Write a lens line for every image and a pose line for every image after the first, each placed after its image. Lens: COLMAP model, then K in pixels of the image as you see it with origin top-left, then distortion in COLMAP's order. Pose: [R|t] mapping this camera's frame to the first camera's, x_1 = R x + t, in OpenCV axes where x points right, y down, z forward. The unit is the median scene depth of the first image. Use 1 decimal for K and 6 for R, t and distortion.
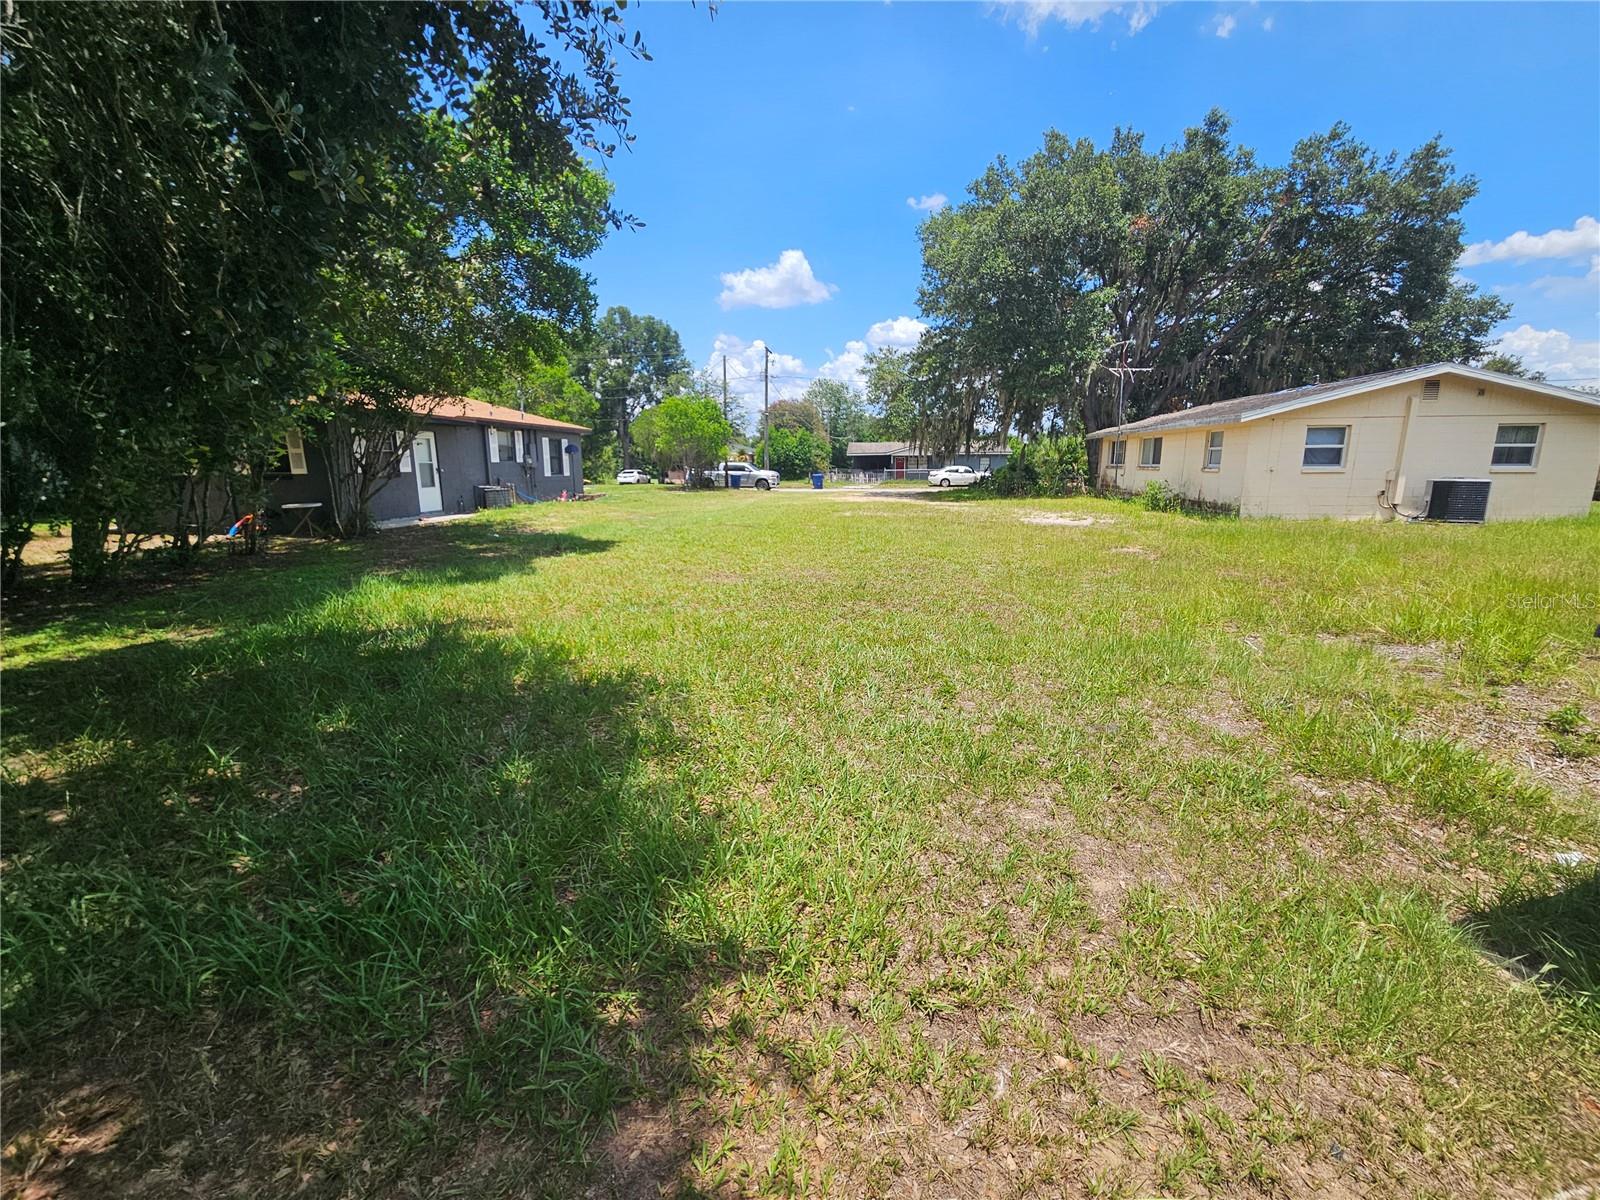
lens RADIAL K [[653.2, 0, 804.0], [0, 653.2, 597.5], [0, 0, 1]] dist [-0.010202, -0.000139]
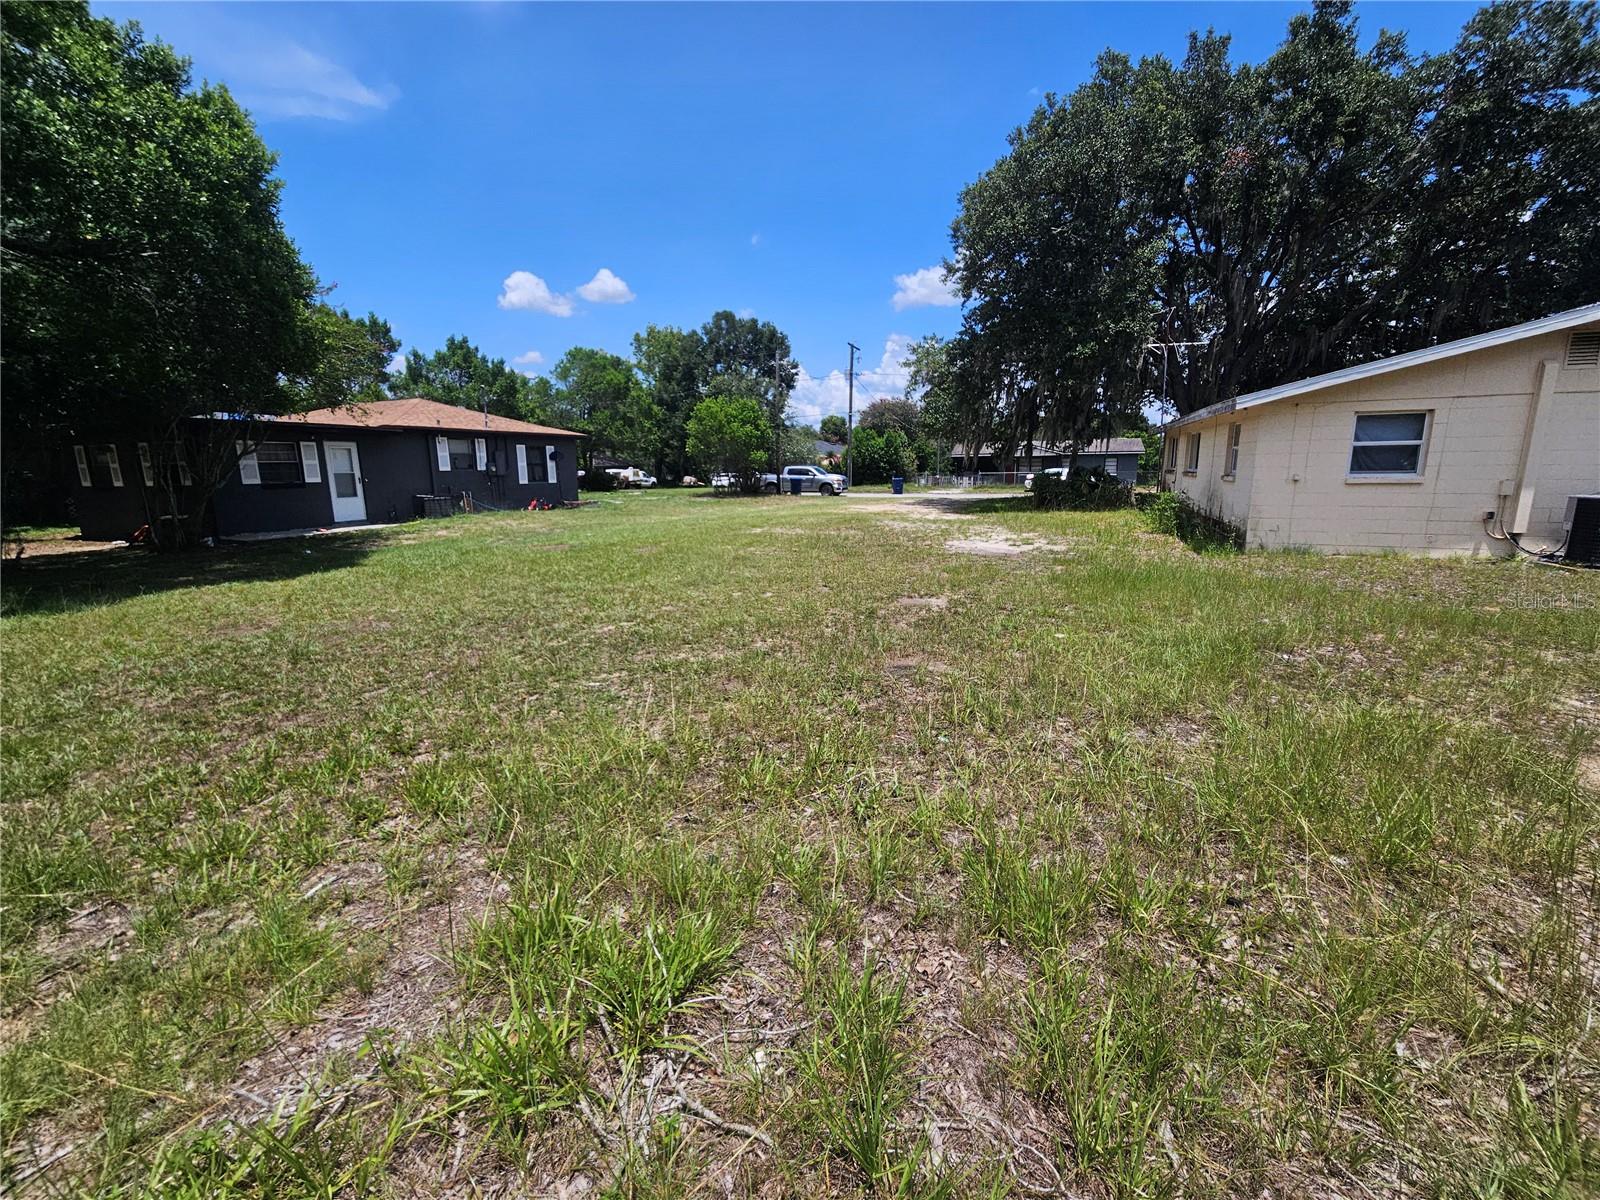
lens RADIAL K [[653.2, 0, 797.4], [0, 653.2, 600.4], [0, 0, 1]] dist [-0.010202, -0.000139]
pose [[0.967061, 0.045251, -0.250490, 0.256940], [-0.044592, 0.998971, 0.008308, -0.034540], [0.250608, 0.003136, 0.968084, 0.141193]]
